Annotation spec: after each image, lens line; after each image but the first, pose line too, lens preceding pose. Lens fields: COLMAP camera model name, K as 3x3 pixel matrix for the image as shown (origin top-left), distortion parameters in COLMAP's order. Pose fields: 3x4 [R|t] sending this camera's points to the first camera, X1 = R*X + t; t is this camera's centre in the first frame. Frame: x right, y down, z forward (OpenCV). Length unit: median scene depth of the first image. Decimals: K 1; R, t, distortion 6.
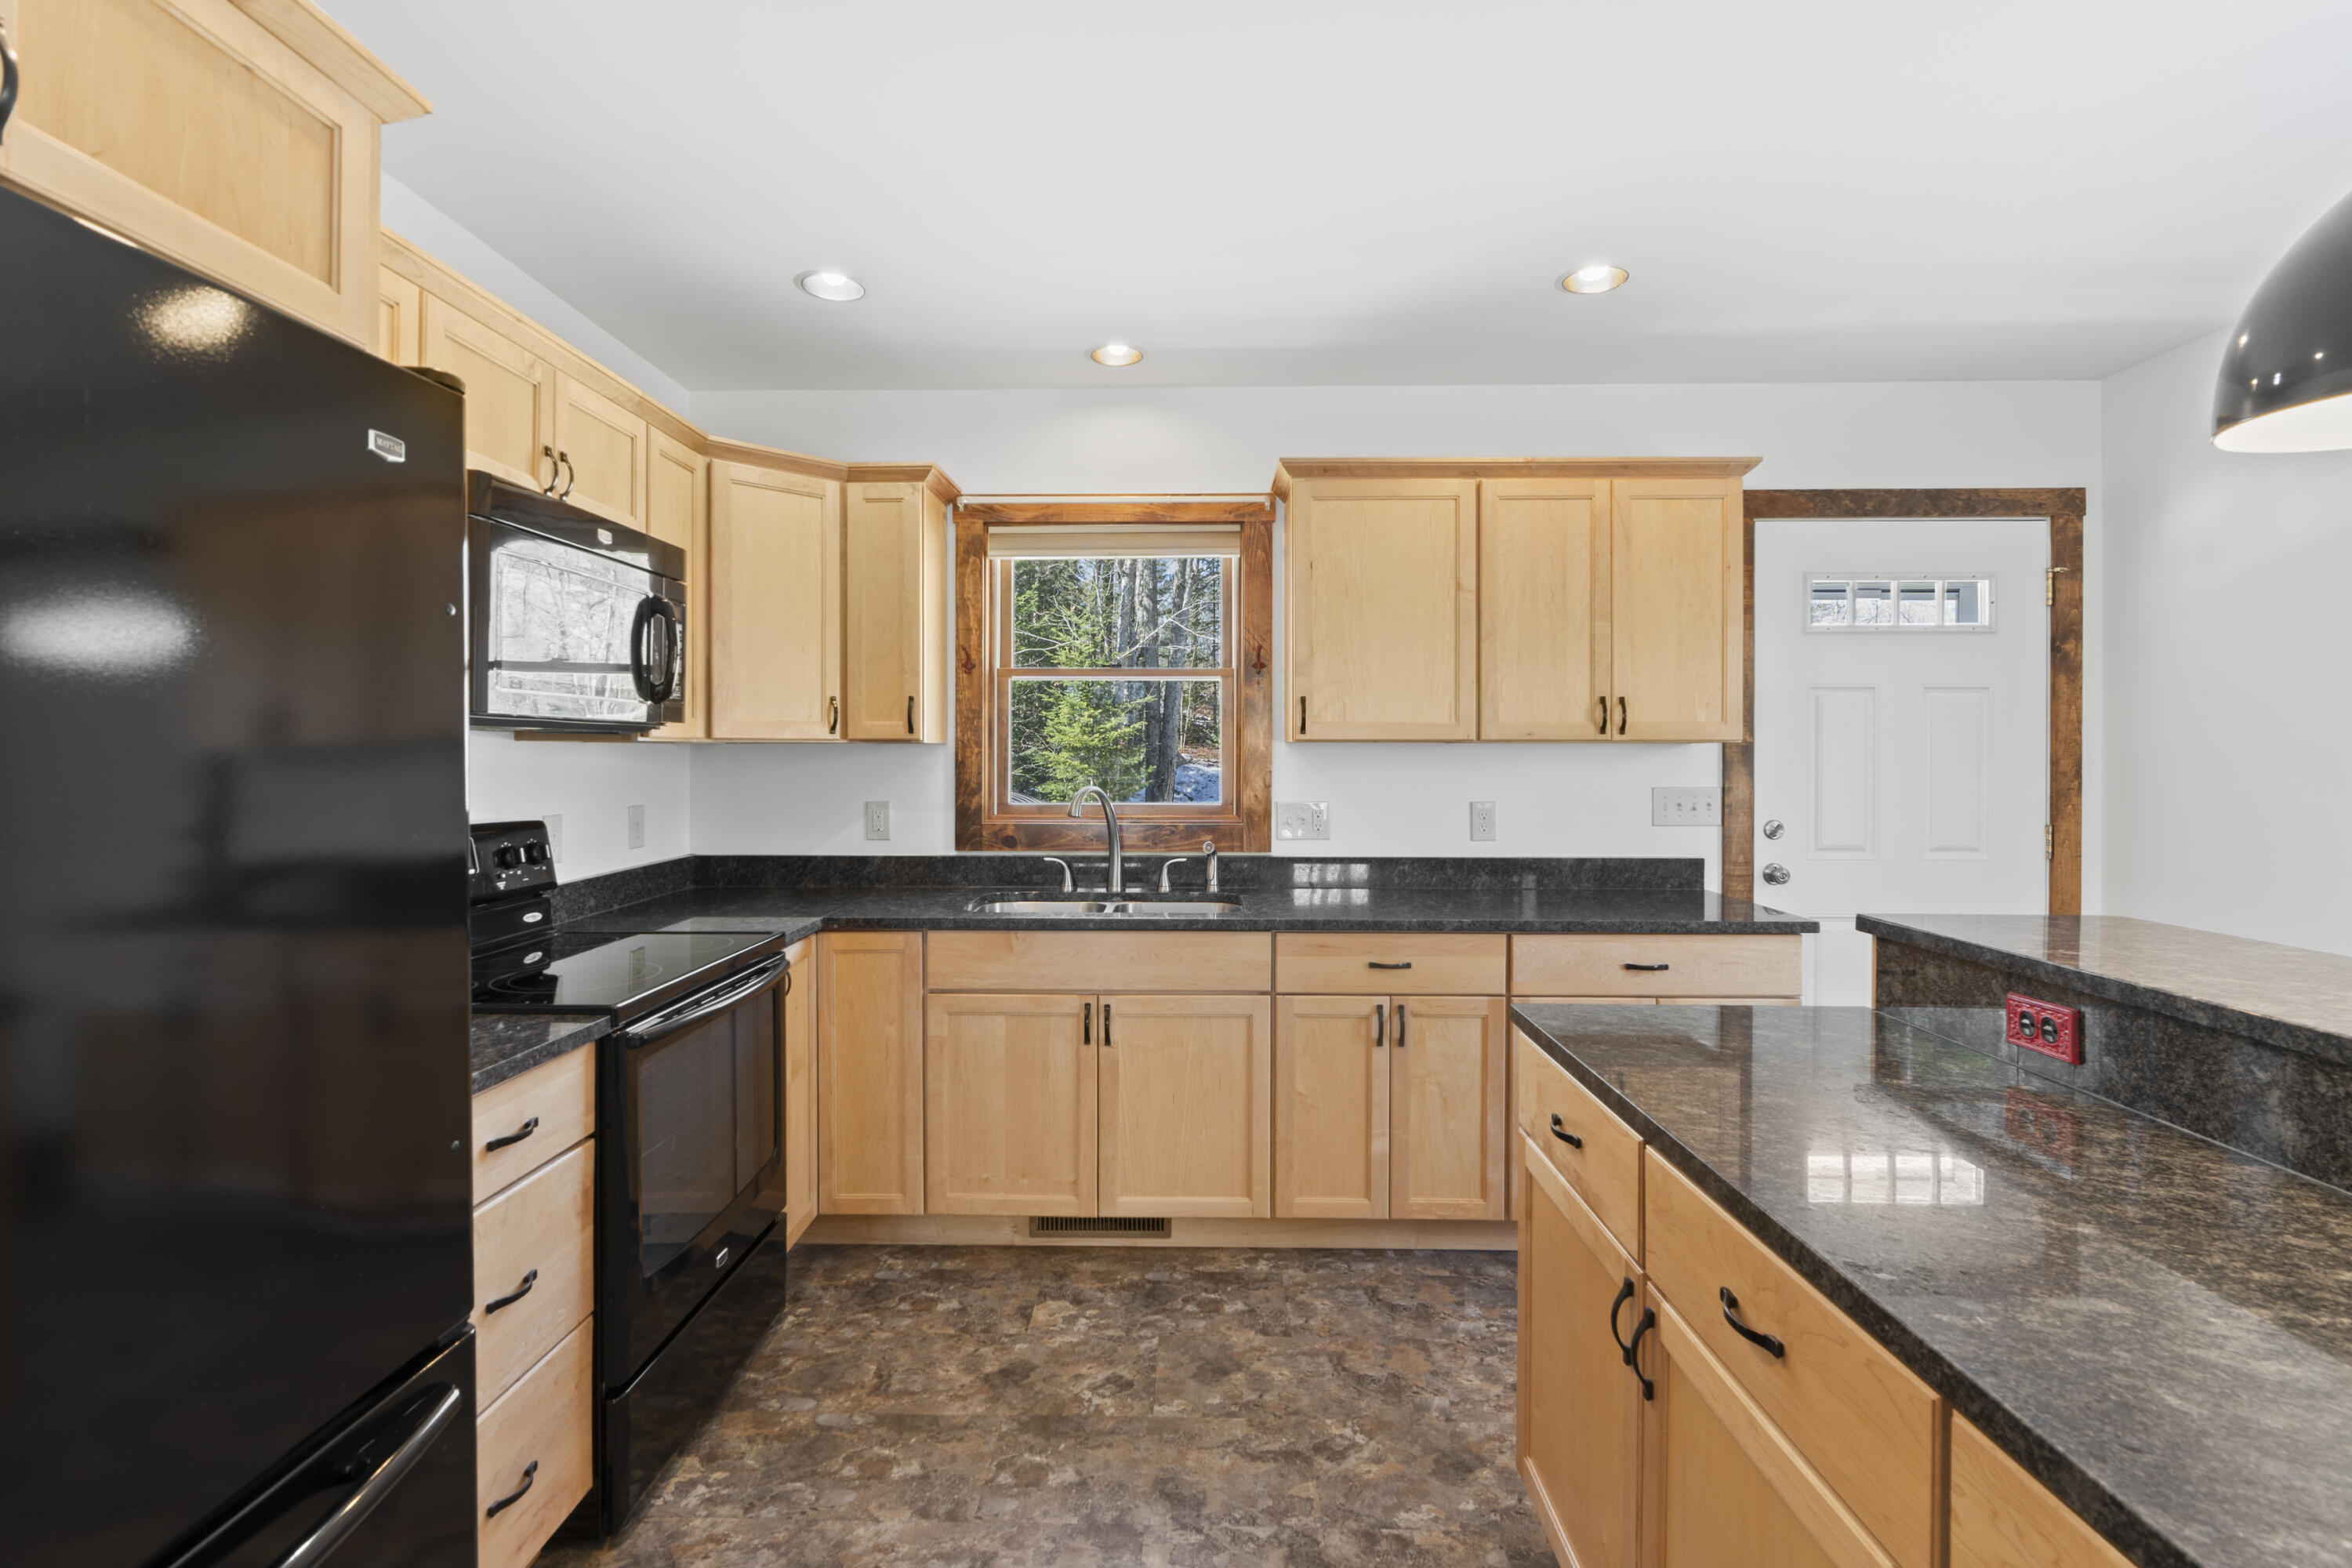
lens RADIAL K [[1086.4, 0, 1170.4], [0, 1086.4, 754.1], [0, 0, 1]] dist [-0.004564, -0.001964]
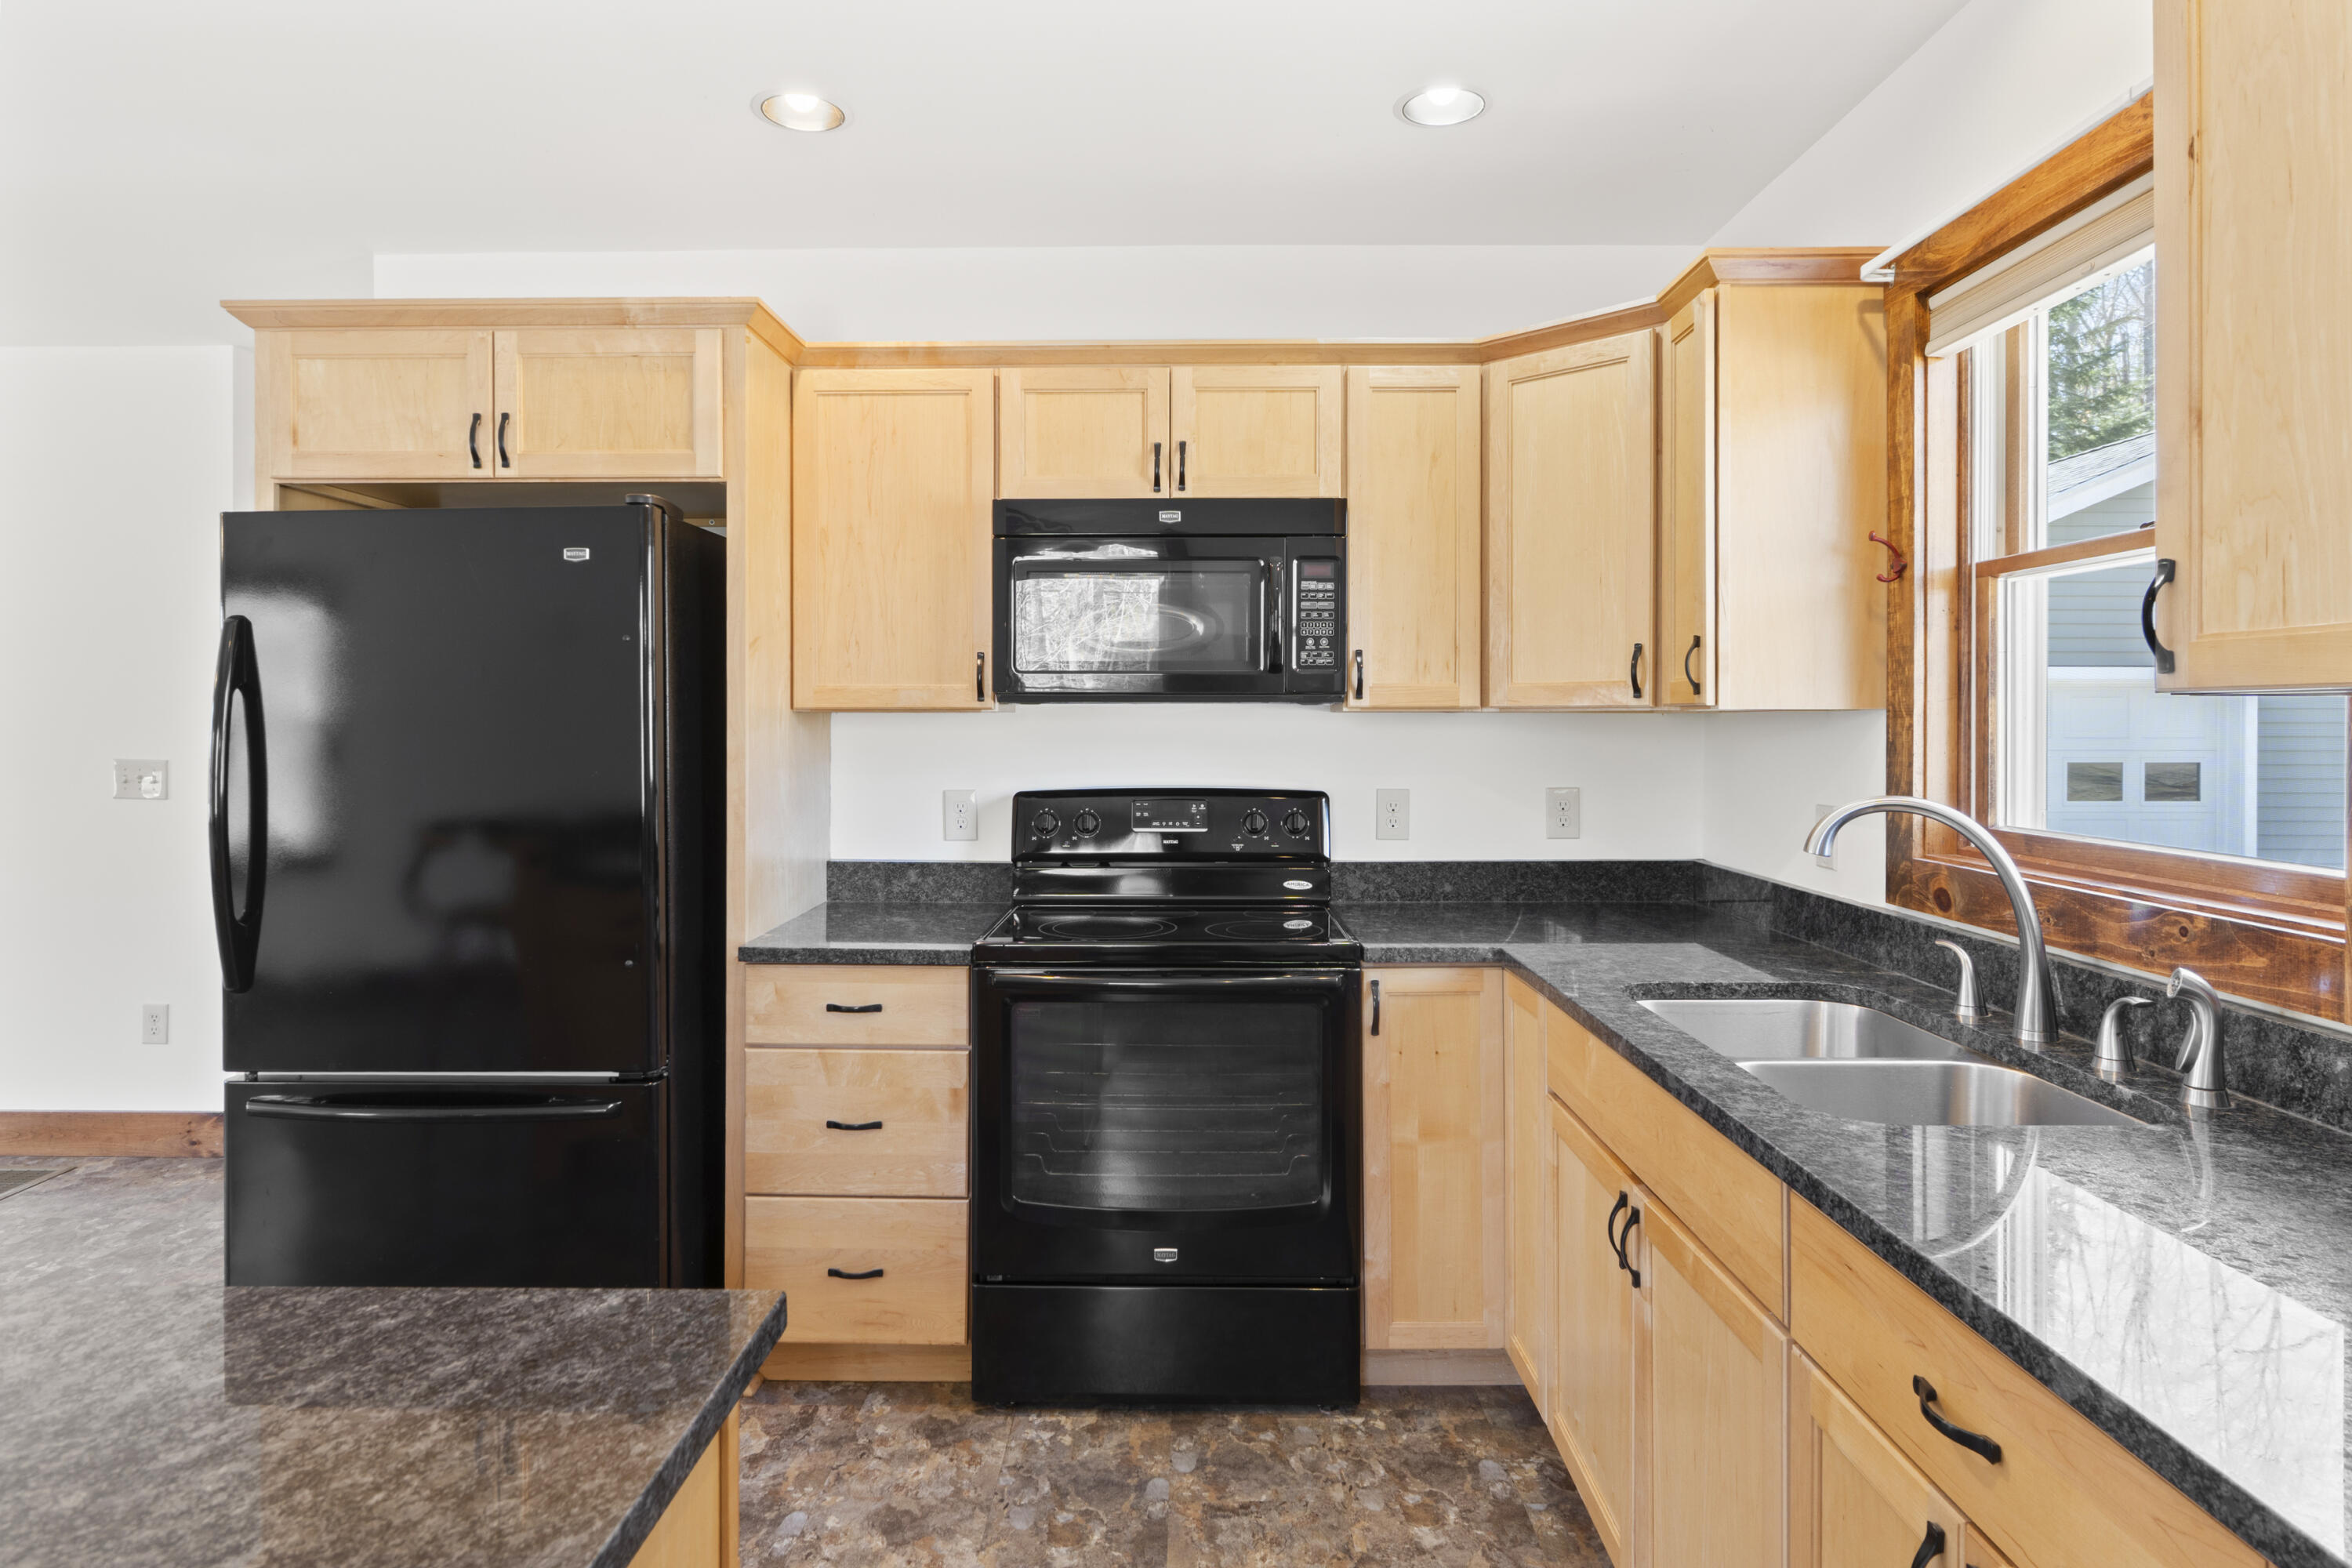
lens RADIAL K [[1314.3, 0, 1164.0], [0, 1314.3, 723.2], [0, 0, 1]] dist [-0.002815, -0.000490]
pose [[0.007115, 0.000962, -0.999974, 0.504893], [-0.003186, 0.999994, 0.000939, -0.002416], [0.999970, 0.003179, 0.007118, 0.674439]]
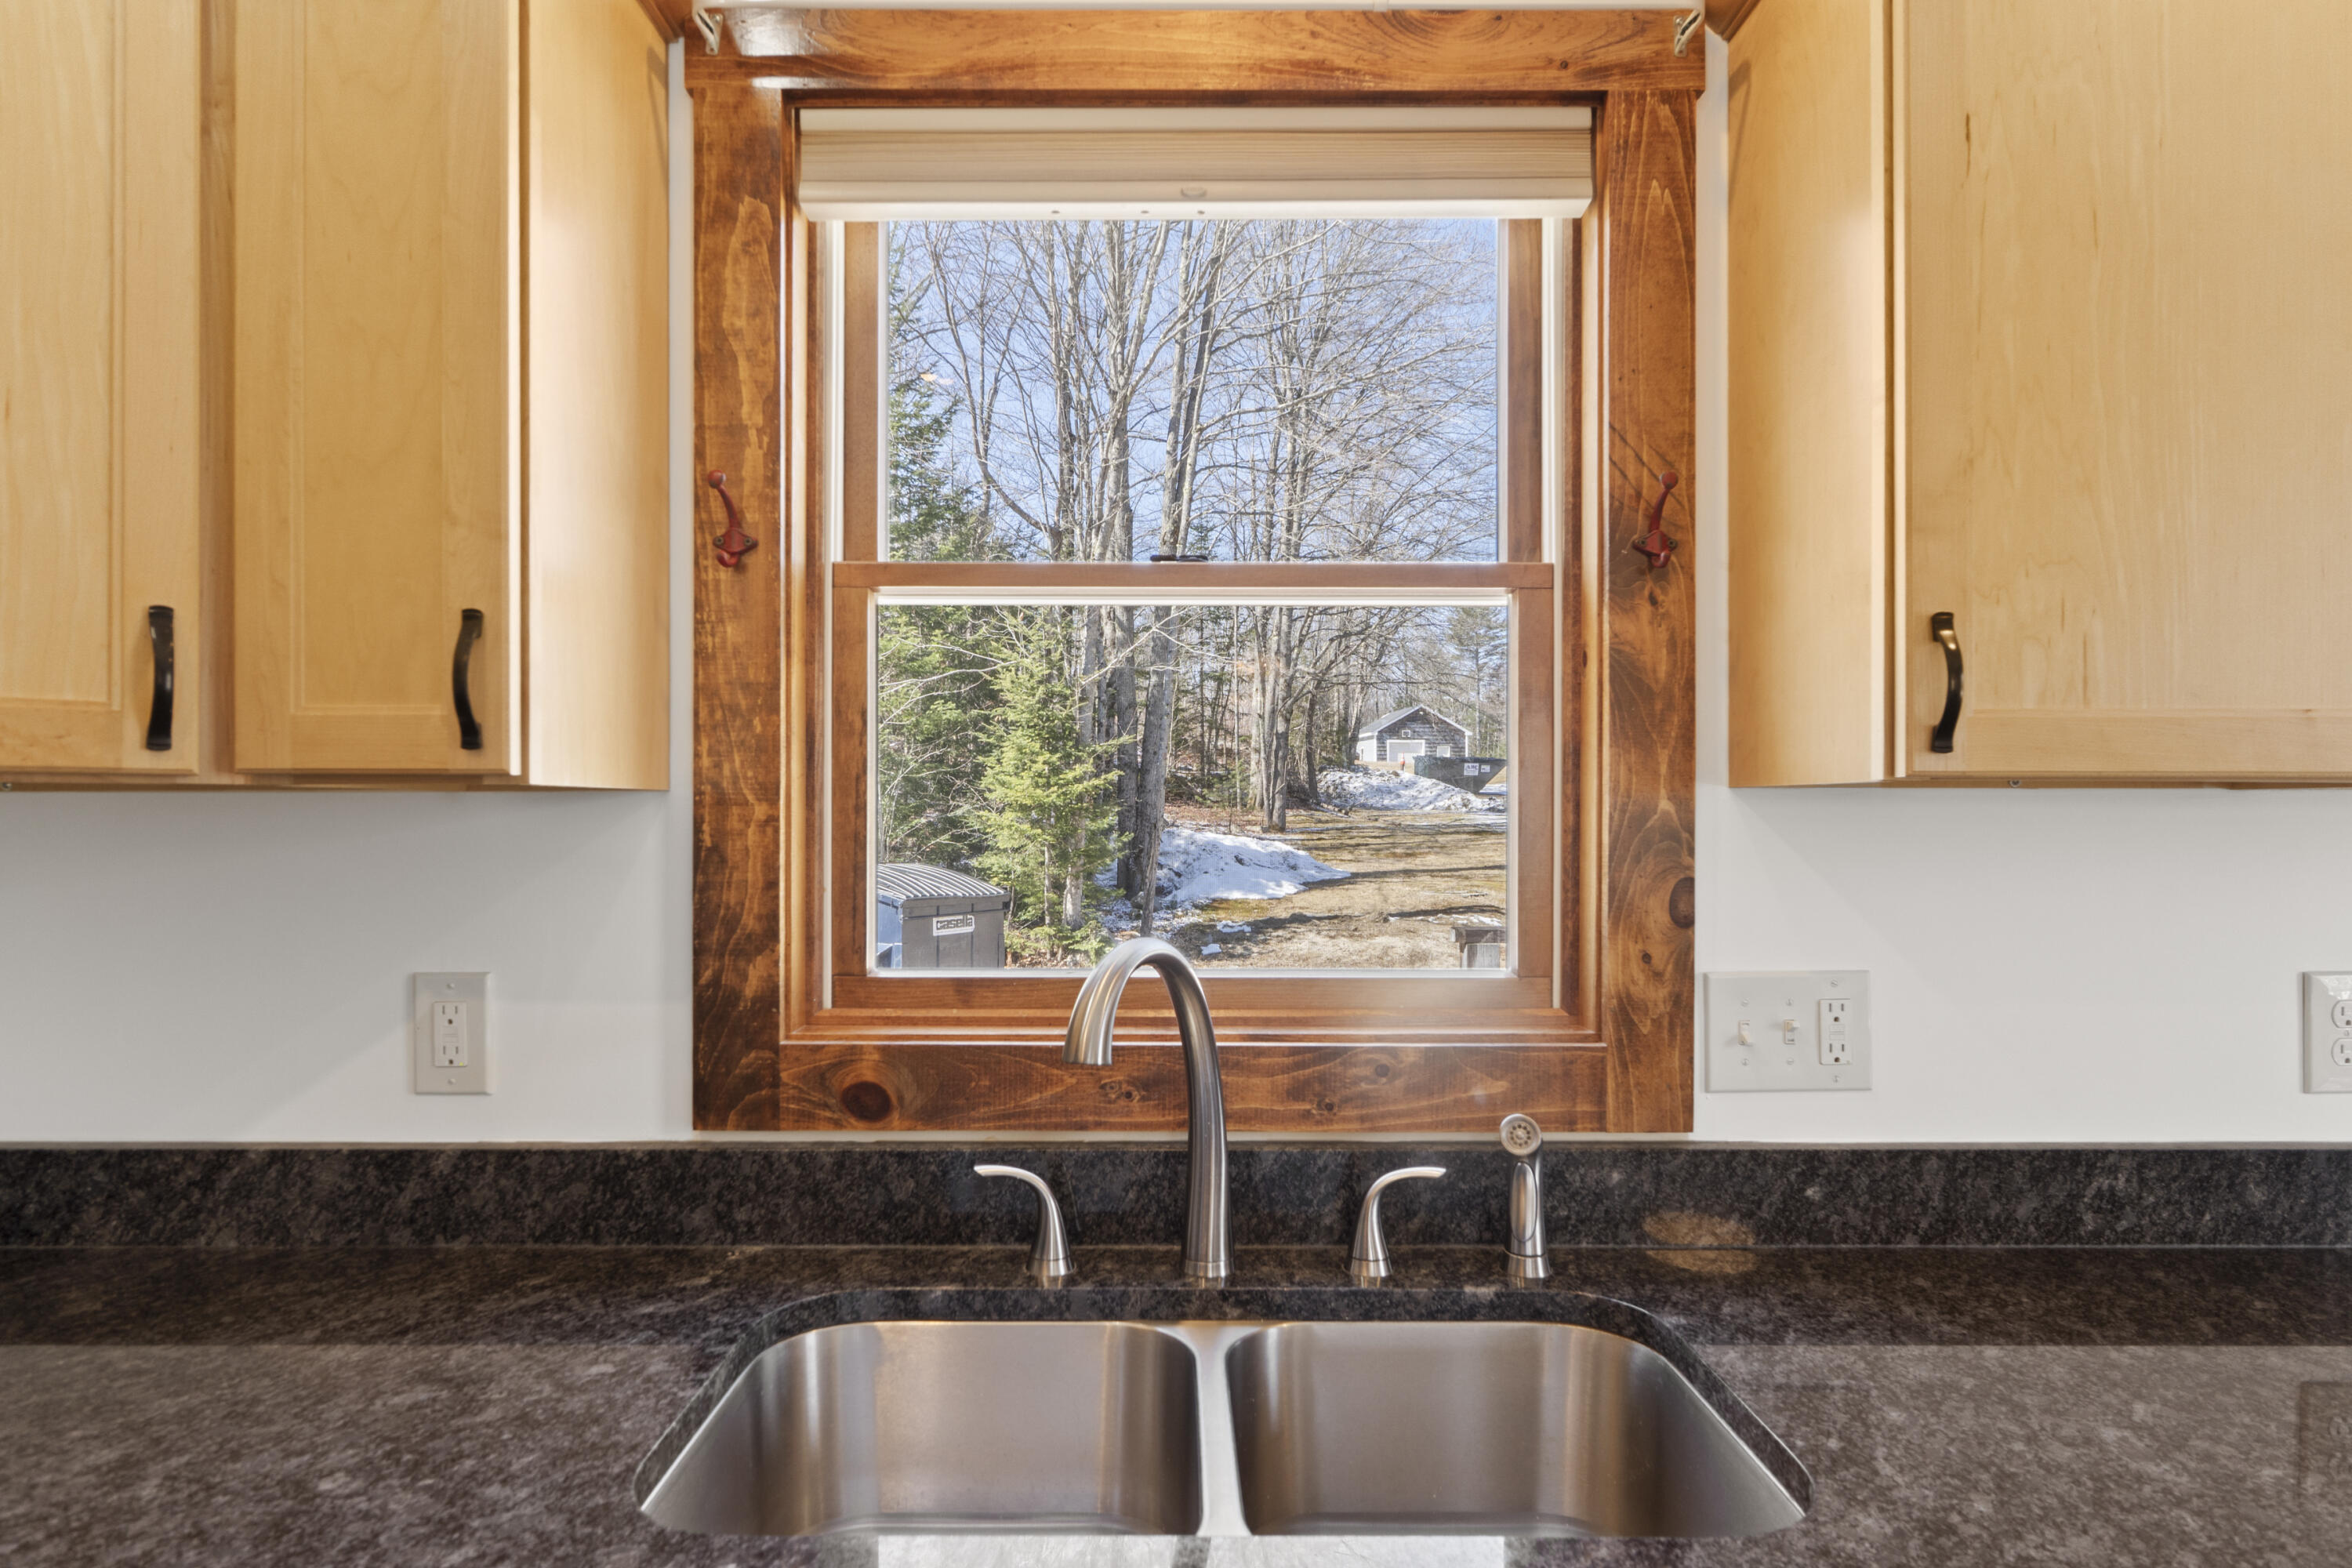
lens RADIAL K [[1314.3, 0, 1167.8], [0, 1314.3, 815.3], [0, 0, 1]] dist [-0.002815, -0.000490]
pose [[0.999685, -0.000074, 0.025079, -0.075240], [0.000050, 1.000000, 0.000945, -0.003089], [-0.025079, -0.000943, 0.999685, 0.662025]]
